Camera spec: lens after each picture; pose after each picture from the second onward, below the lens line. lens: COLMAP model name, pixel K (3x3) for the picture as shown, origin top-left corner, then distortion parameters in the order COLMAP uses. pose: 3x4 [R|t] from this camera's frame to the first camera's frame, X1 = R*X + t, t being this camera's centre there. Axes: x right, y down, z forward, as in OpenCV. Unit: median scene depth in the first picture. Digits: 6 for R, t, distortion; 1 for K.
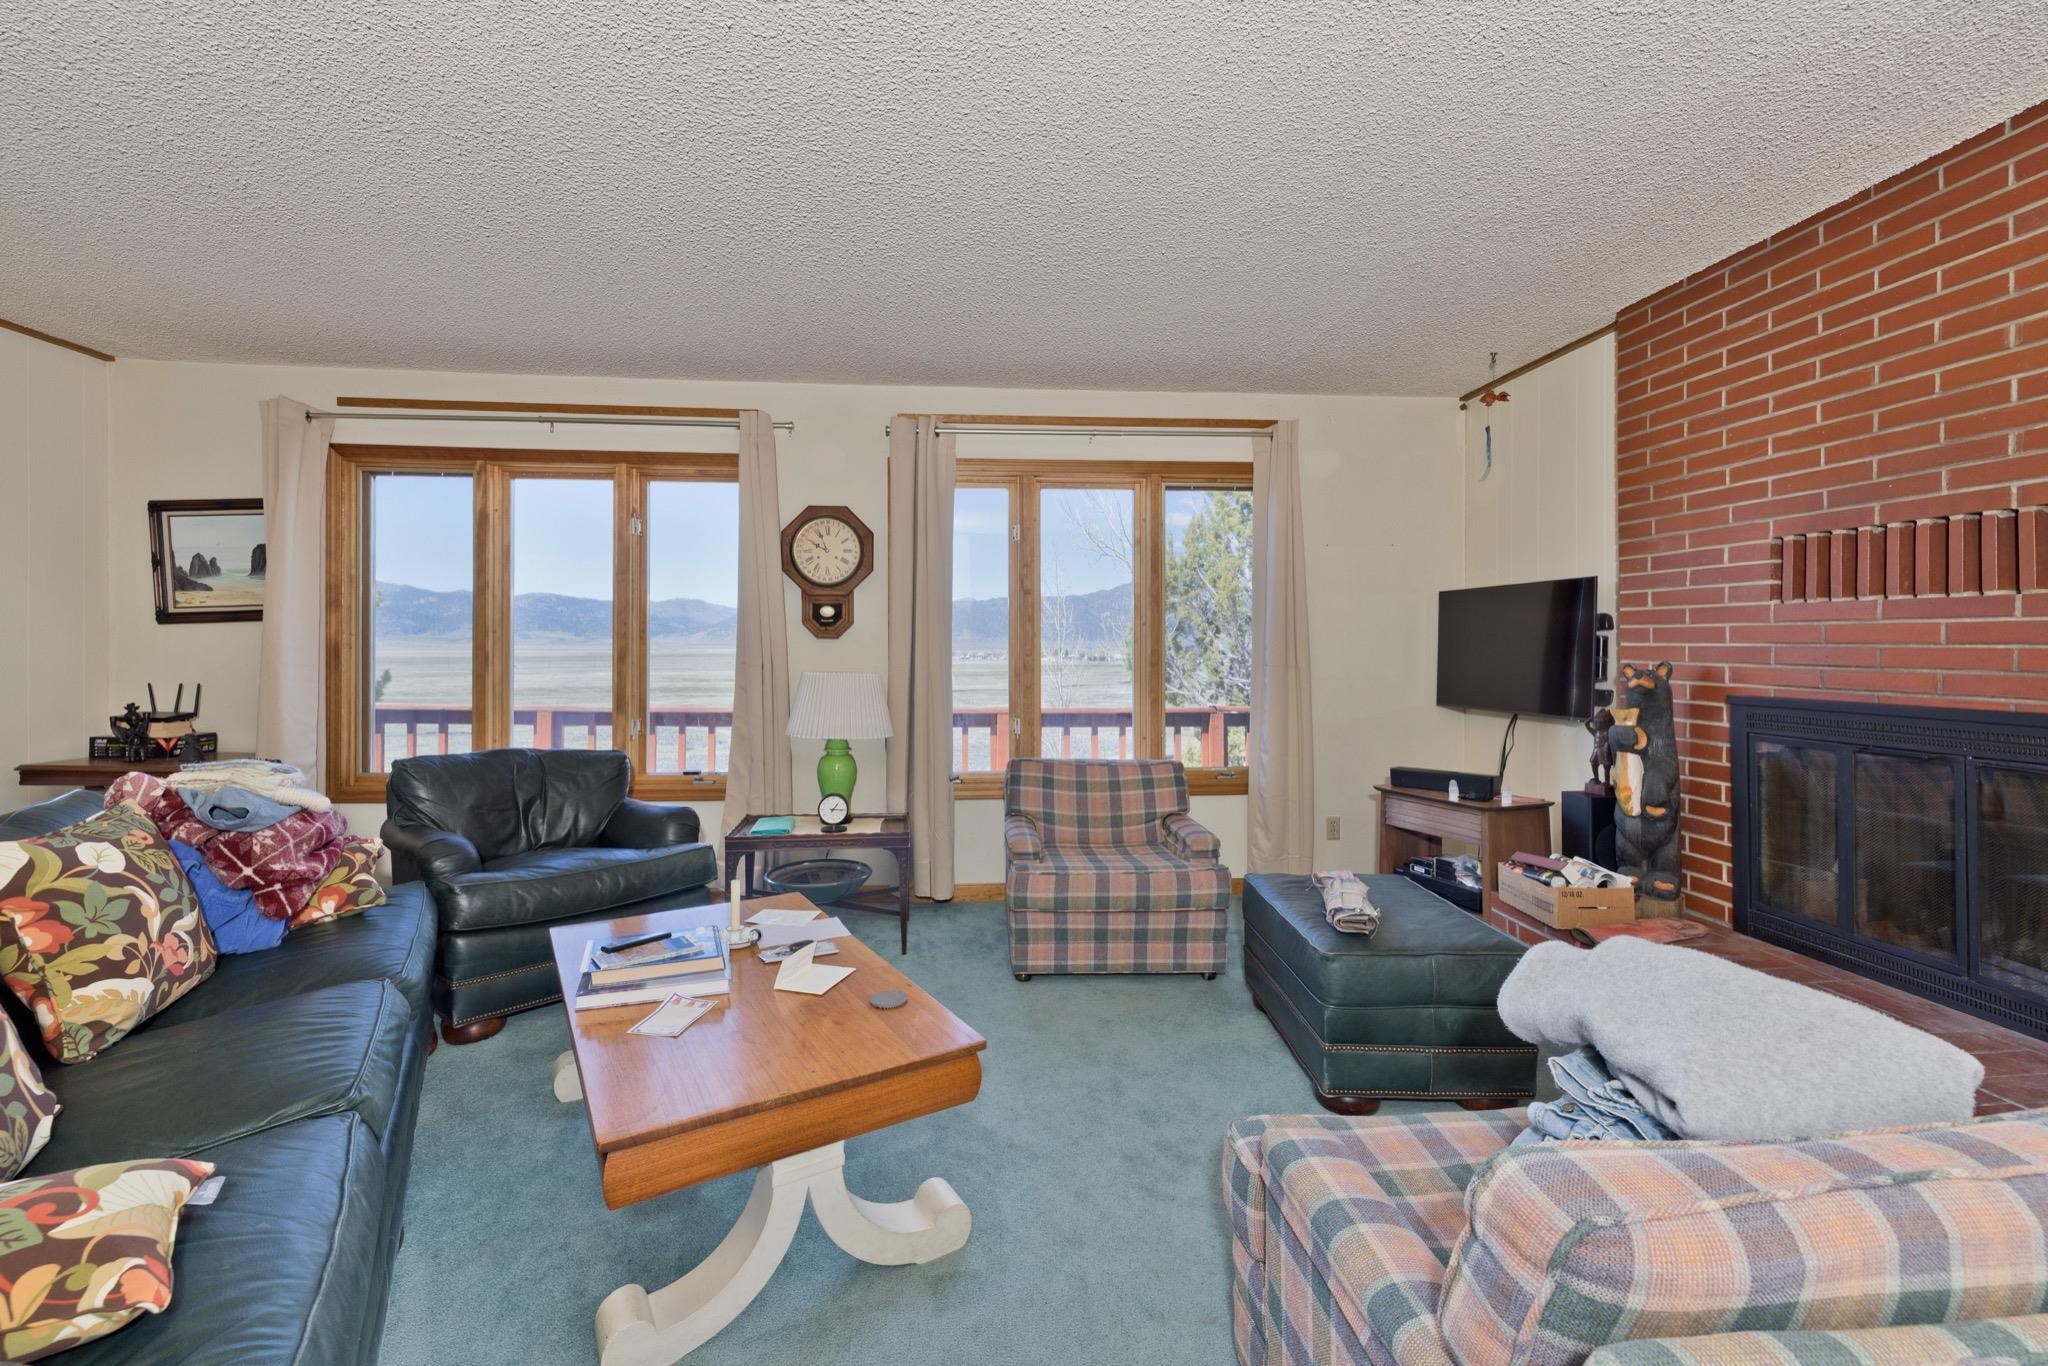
lens RADIAL K [[868.0, 0, 992.8], [0, 868.0, 650.6], [0, 0, 1]] dist [0.000120, -0.000244]
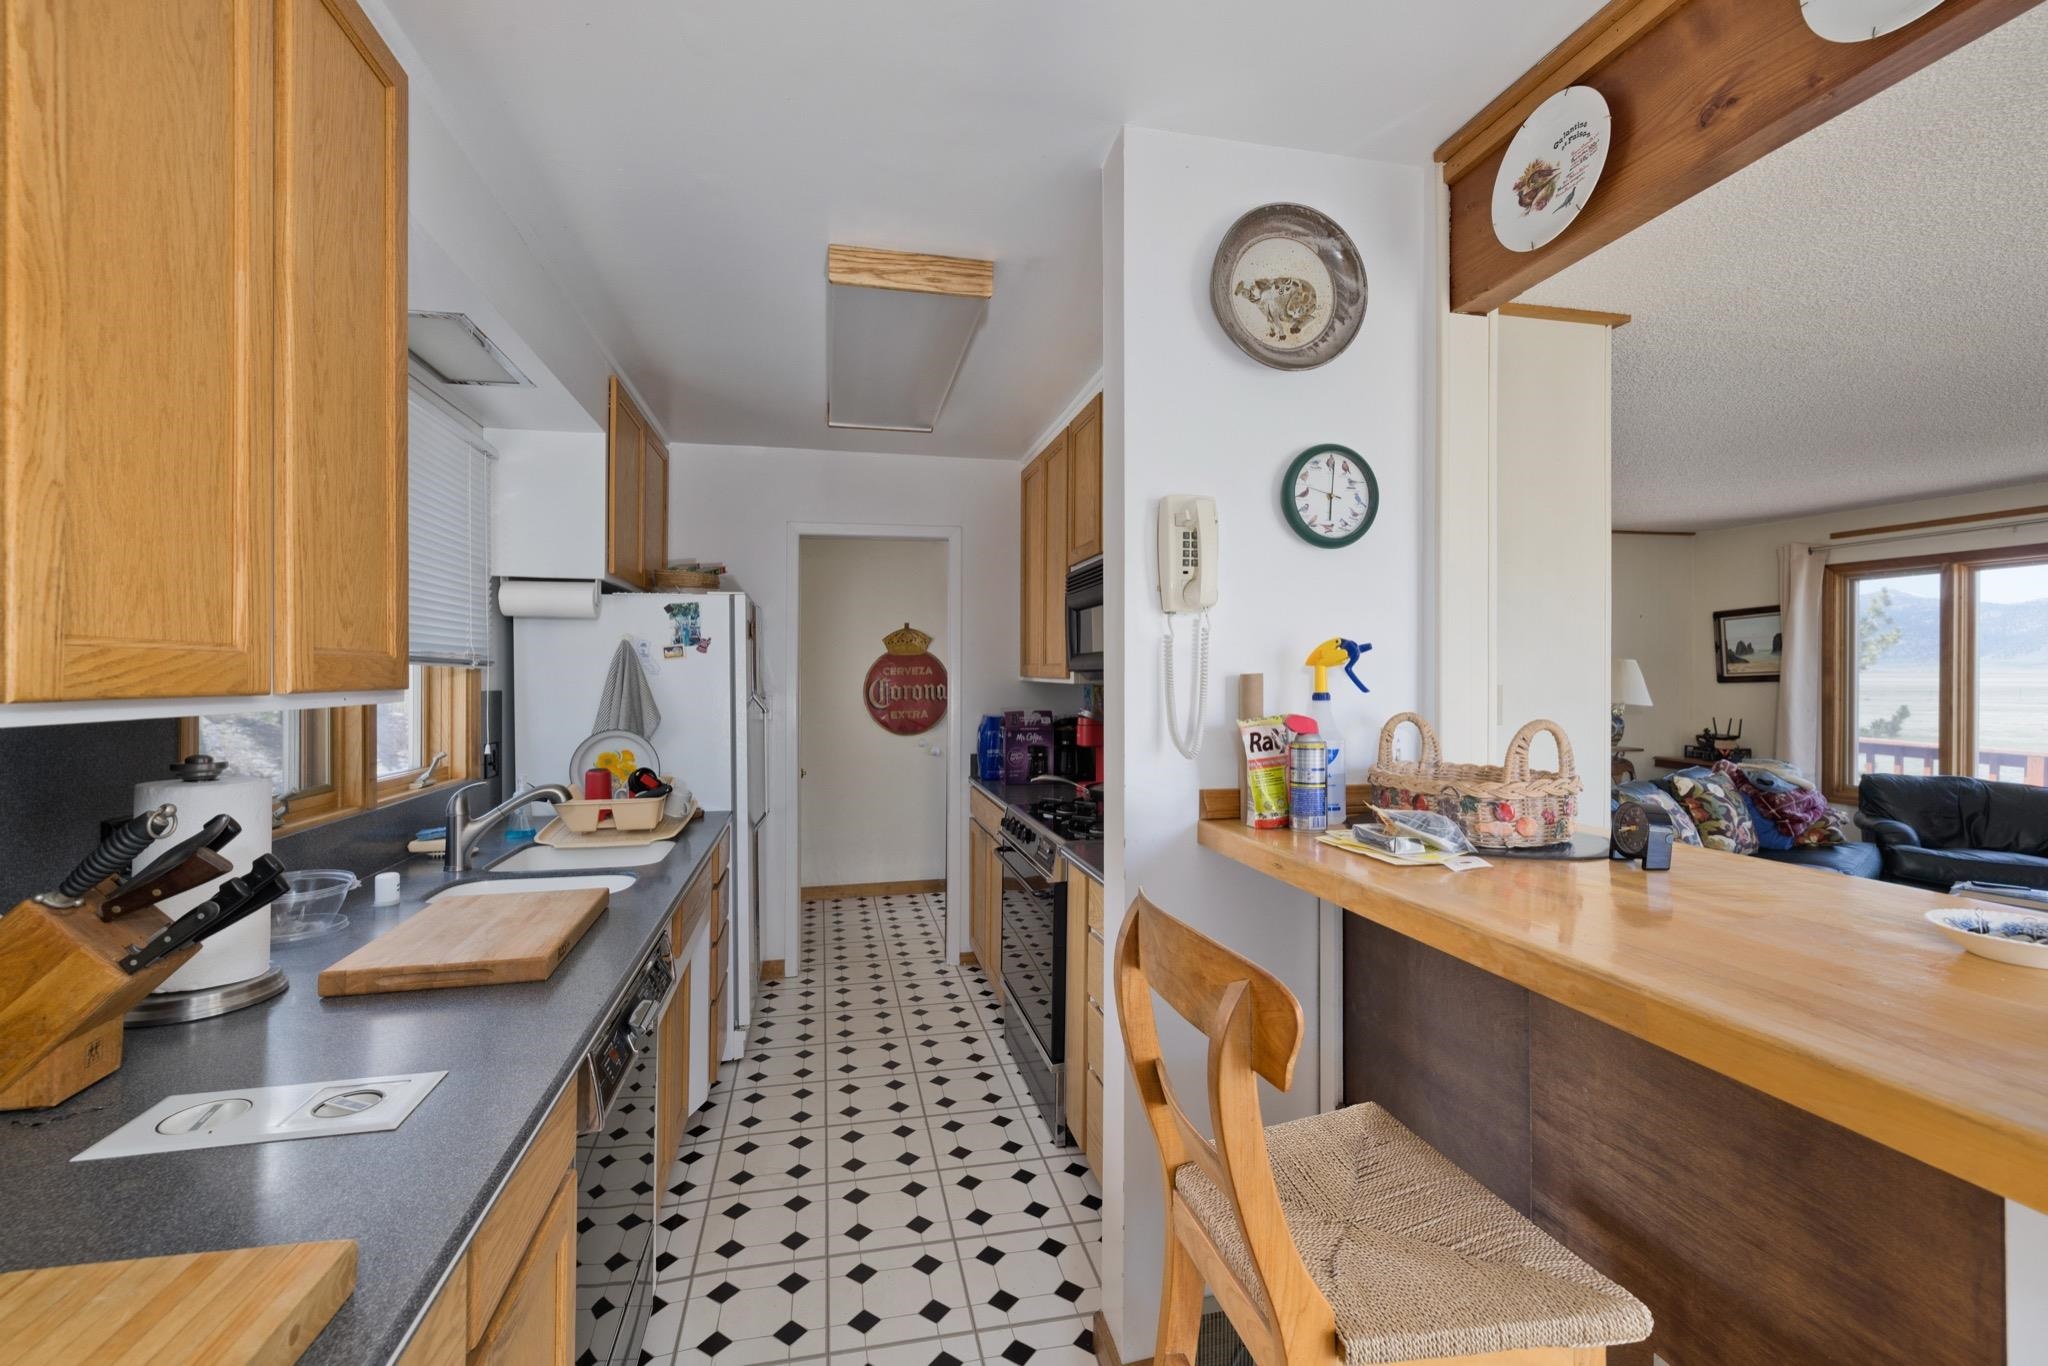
lens RADIAL K [[868.0, 0, 1018.5], [0, 868.0, 675.5], [0, 0, 1]] dist [0.000120, -0.000244]
pose [[0.152556, 0.002149, -0.988292, 0.576350], [-0.003448, 0.999993, 0.001642, -0.047074], [0.988289, 0.003157, 0.152562, -0.691179]]
